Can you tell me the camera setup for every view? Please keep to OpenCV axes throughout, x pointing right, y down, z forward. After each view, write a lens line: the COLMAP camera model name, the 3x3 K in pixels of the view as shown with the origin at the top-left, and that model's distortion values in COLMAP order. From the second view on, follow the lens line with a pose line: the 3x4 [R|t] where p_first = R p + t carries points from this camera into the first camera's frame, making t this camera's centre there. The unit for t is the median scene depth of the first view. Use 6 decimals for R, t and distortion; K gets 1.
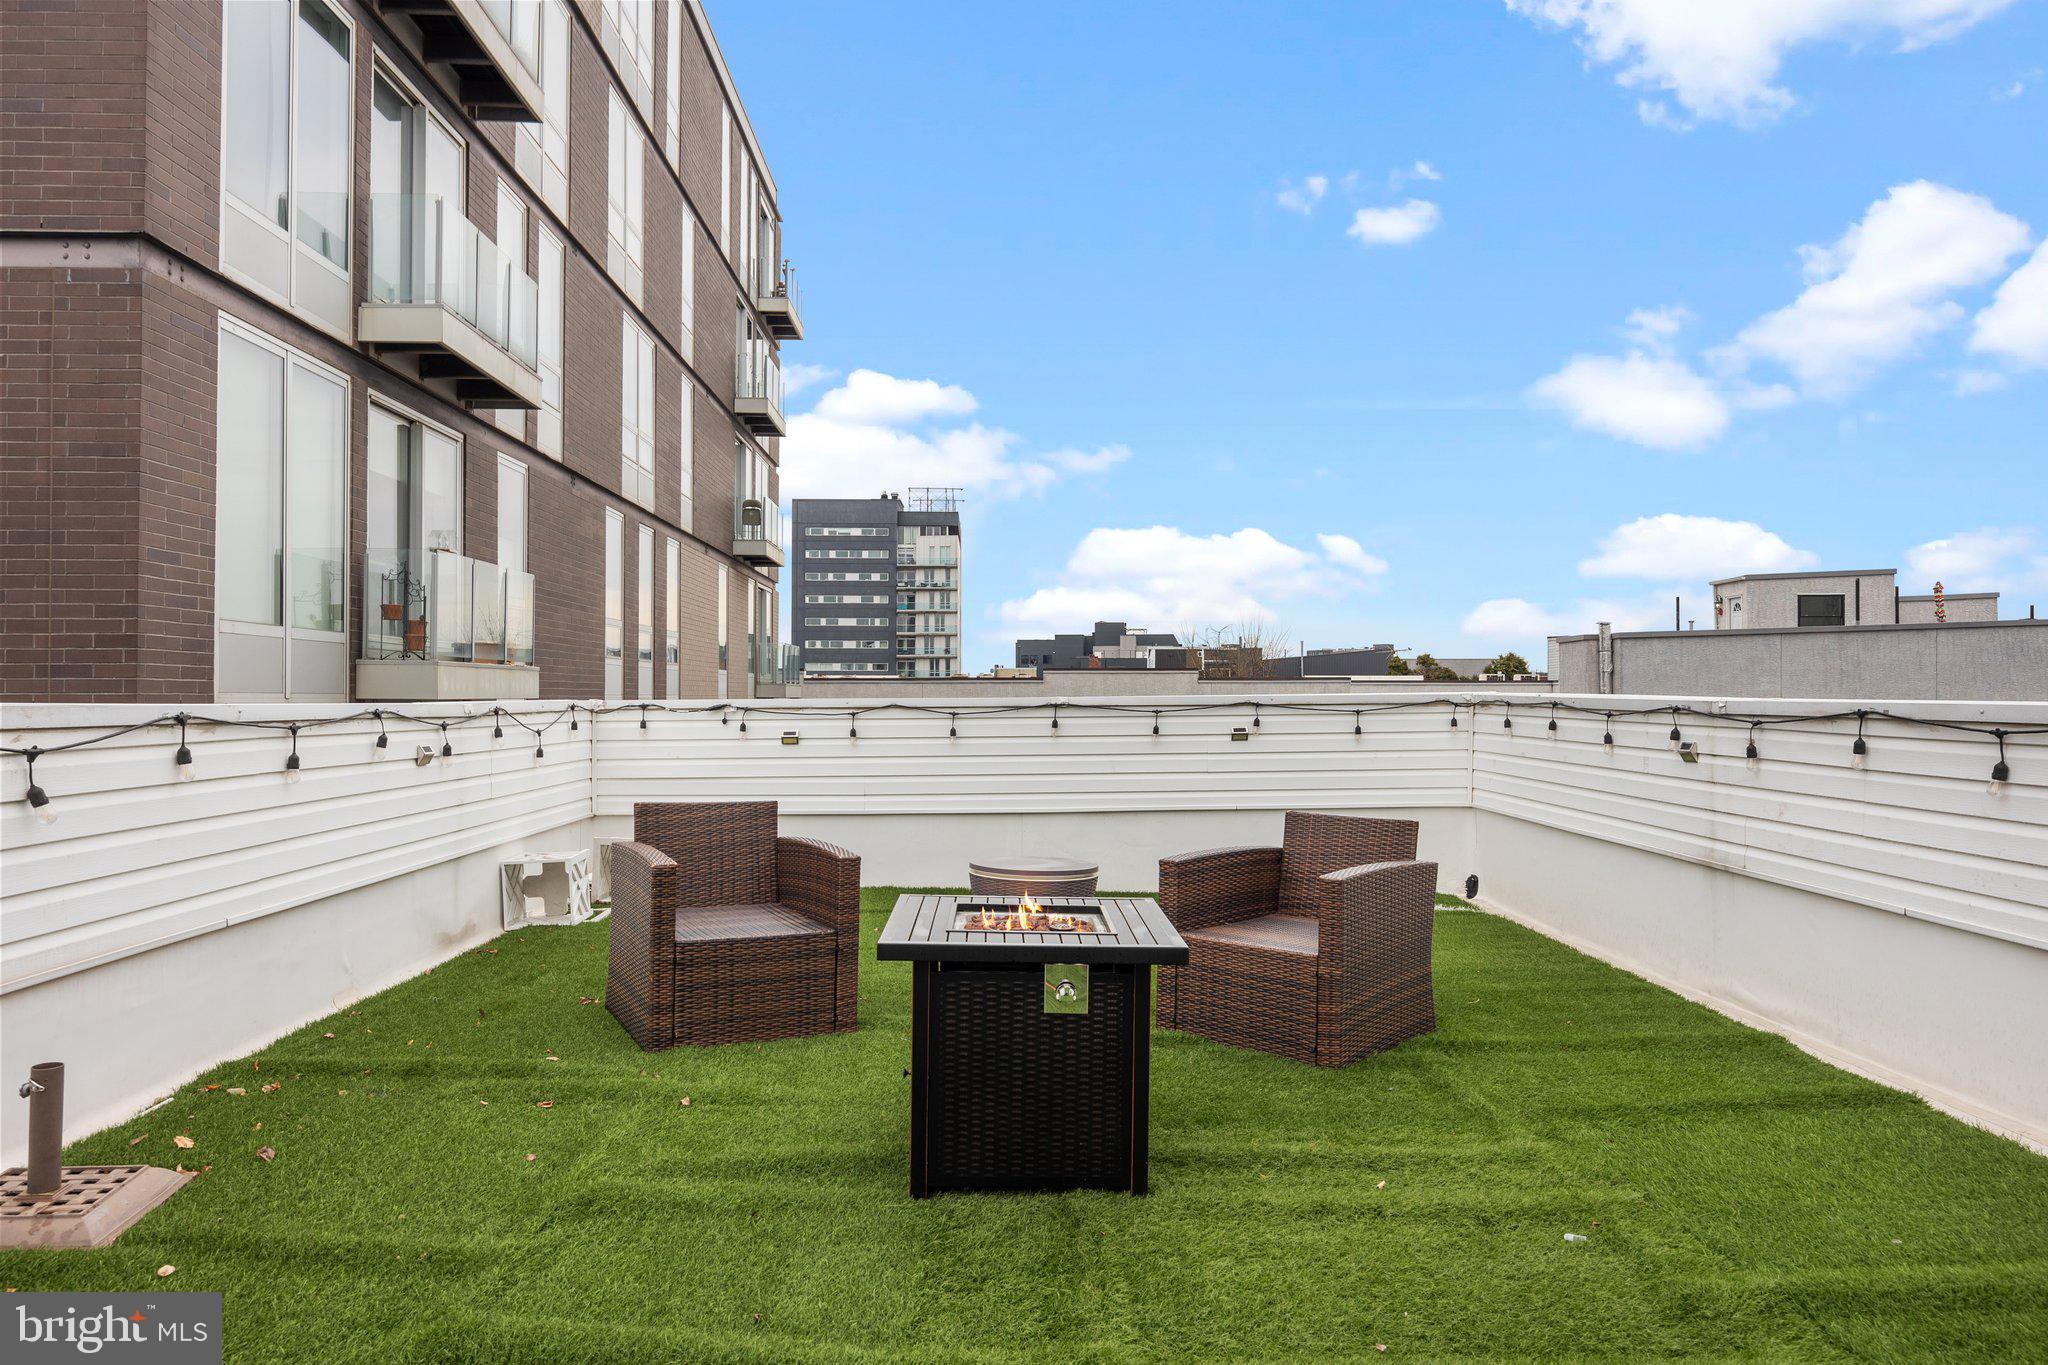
lens RADIAL K [[1329.3, 0, 1024.0], [0, 1329.3, 682.5], [0, 0, 1]] dist [-0.006287, -0.001163]
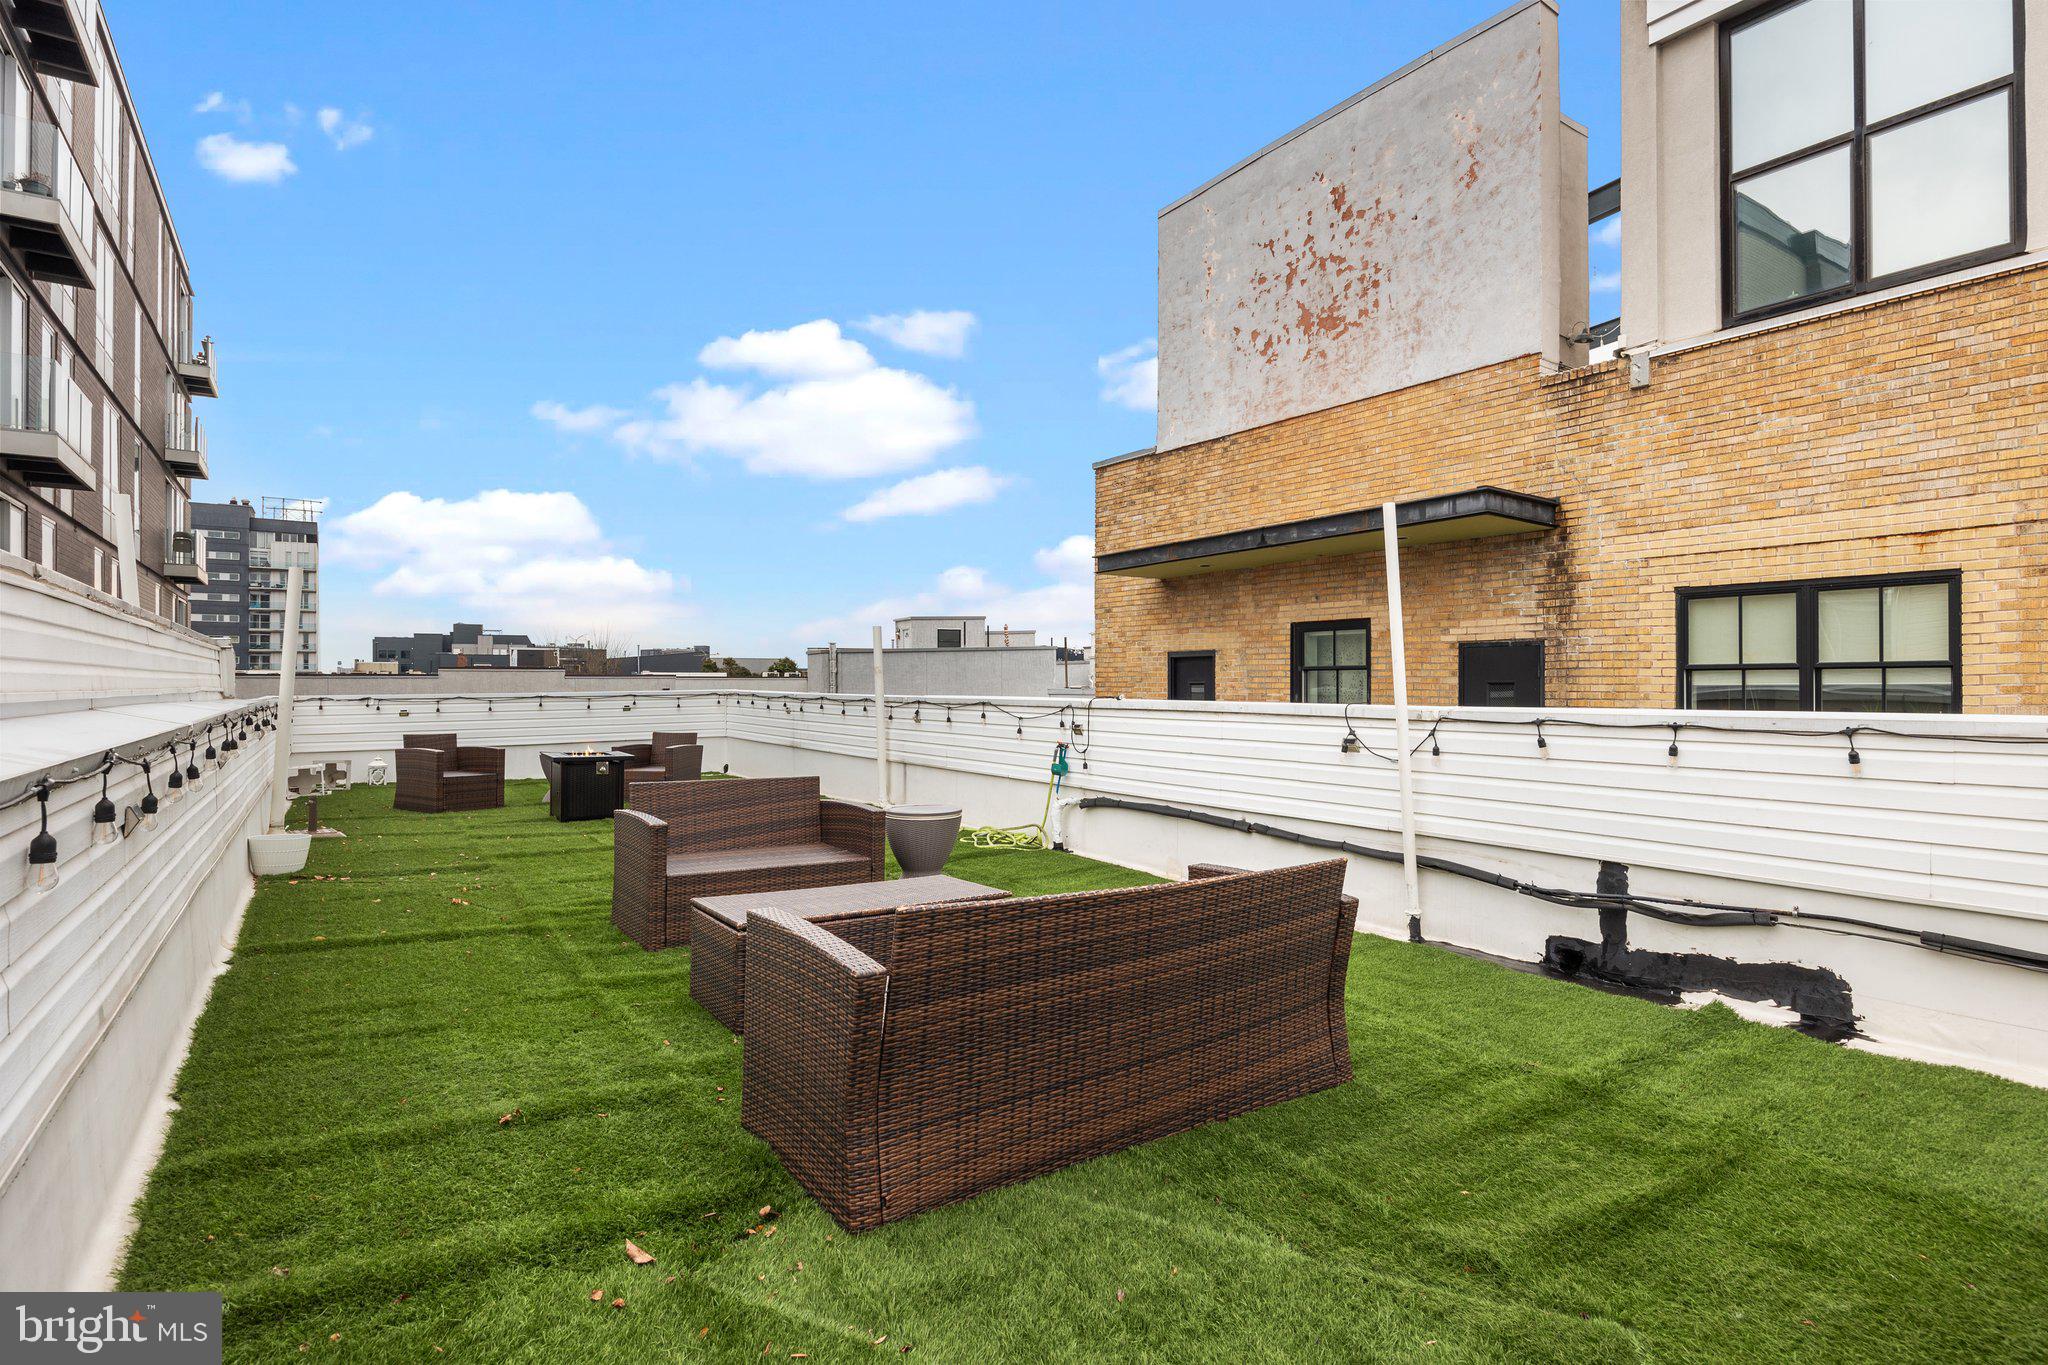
lens RADIAL K [[1033.0, 0, 1024.0], [0, 1033.0, 682.5], [0, 0, 1]] dist [-0.000936, -0.001466]
pose [[0.843876, -0.000674, 0.536539, -0.059079], [-0.003415, 0.999972, 0.006627, -0.005515], [-0.536528, -0.007425, 0.843850, -0.240866]]
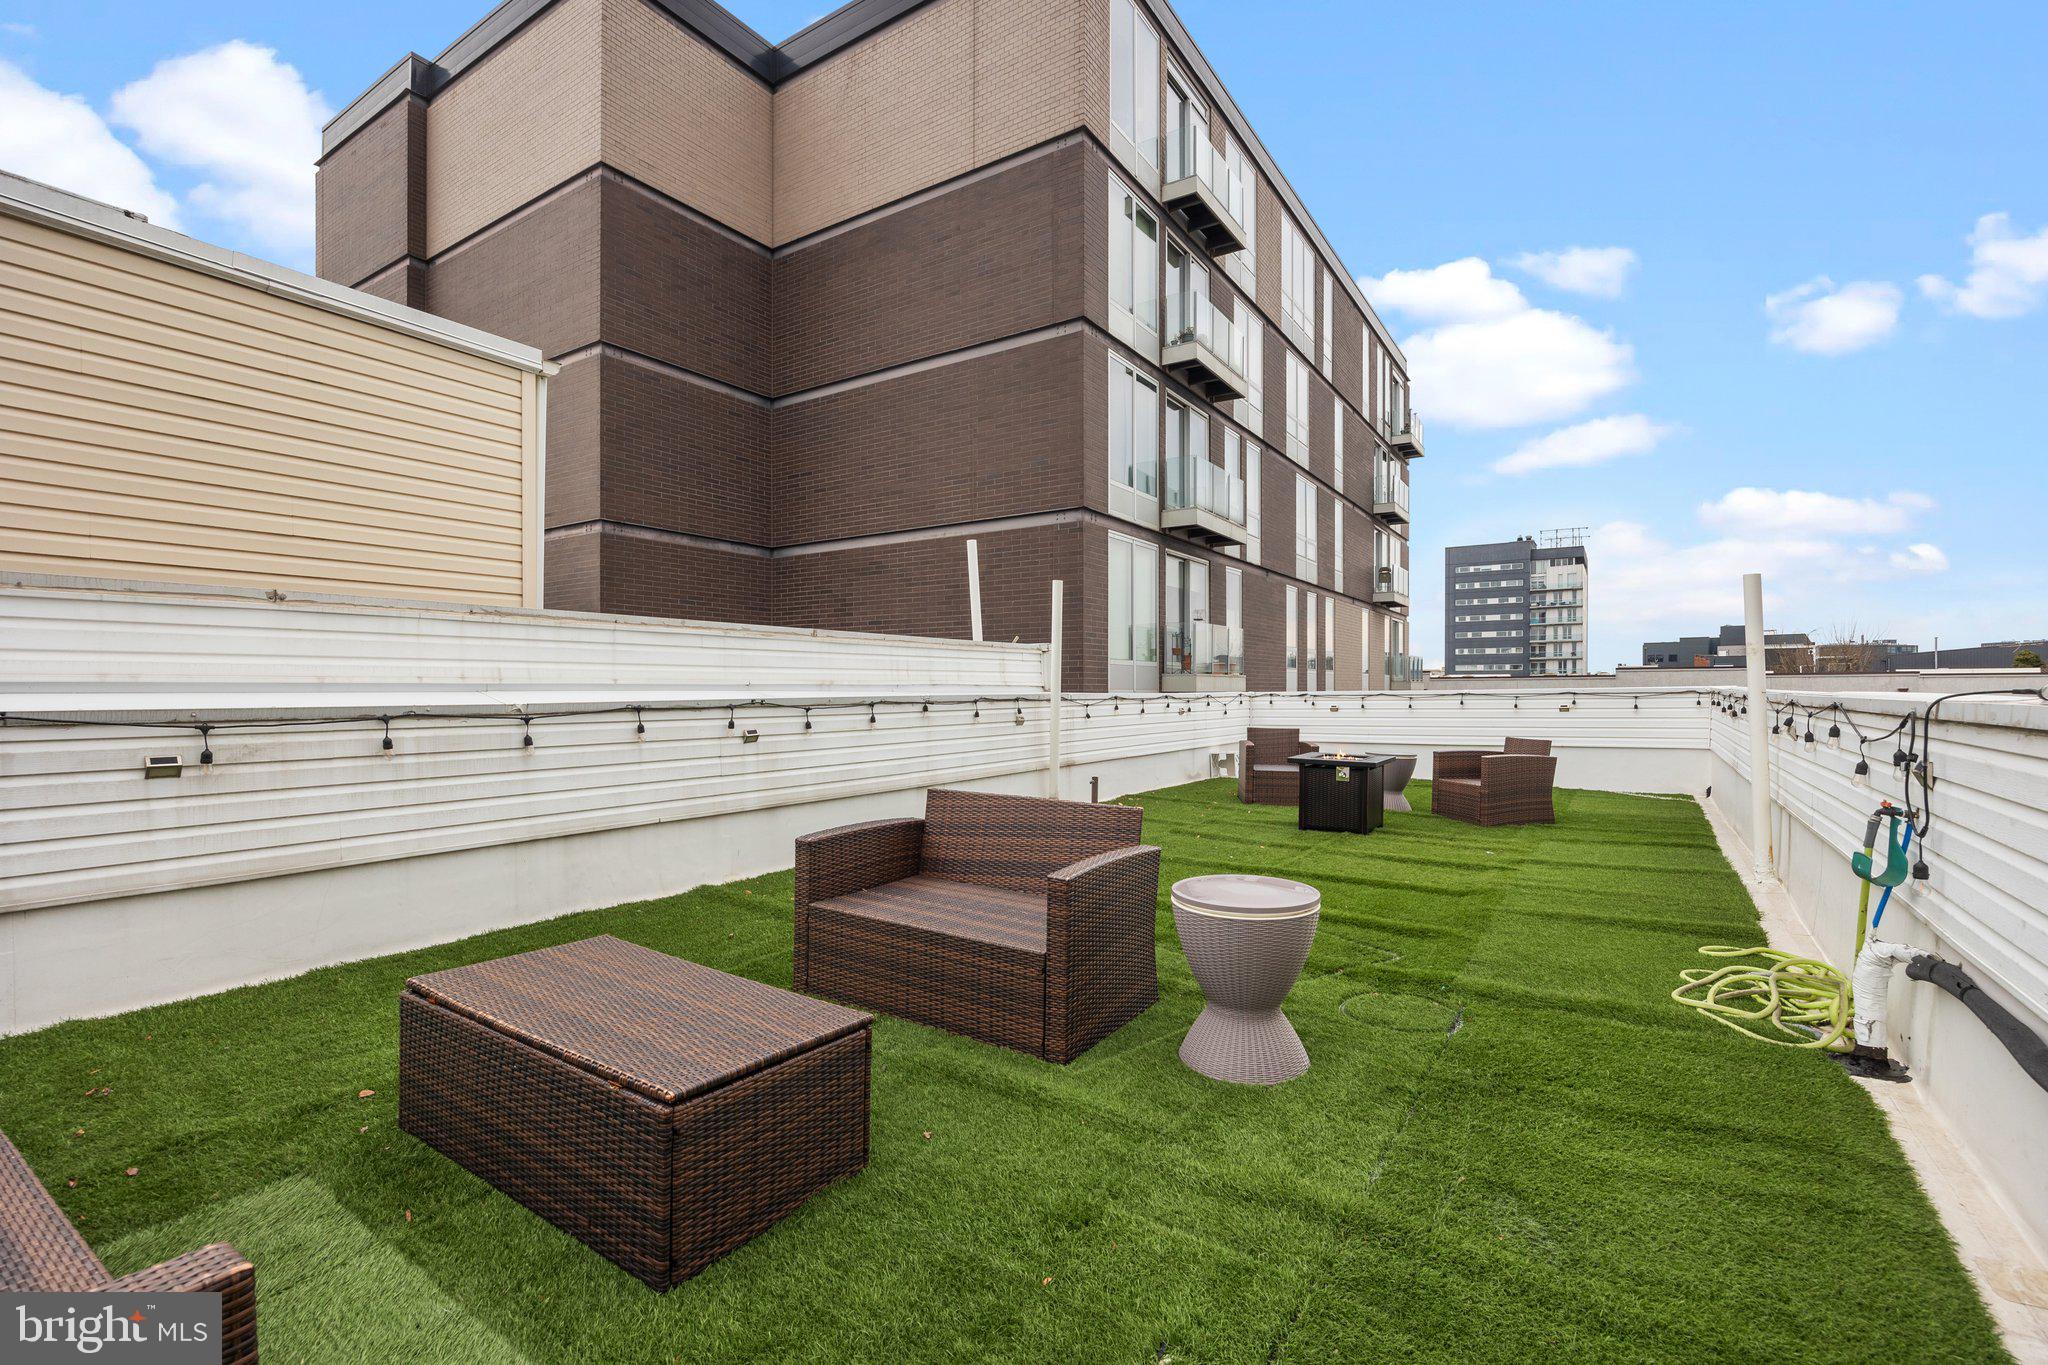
lens RADIAL K [[909.2, 0, 1031.8], [0, 909.2, 700.5], [0, 0, 1]] dist [-0.001220, -0.000077]
pose [[0.819415, 0.002917, -0.573194, 0.076178], [0.009924, 0.999765, 0.019275, -0.001781], [0.573115, -0.021483, 0.819193, -0.148511]]
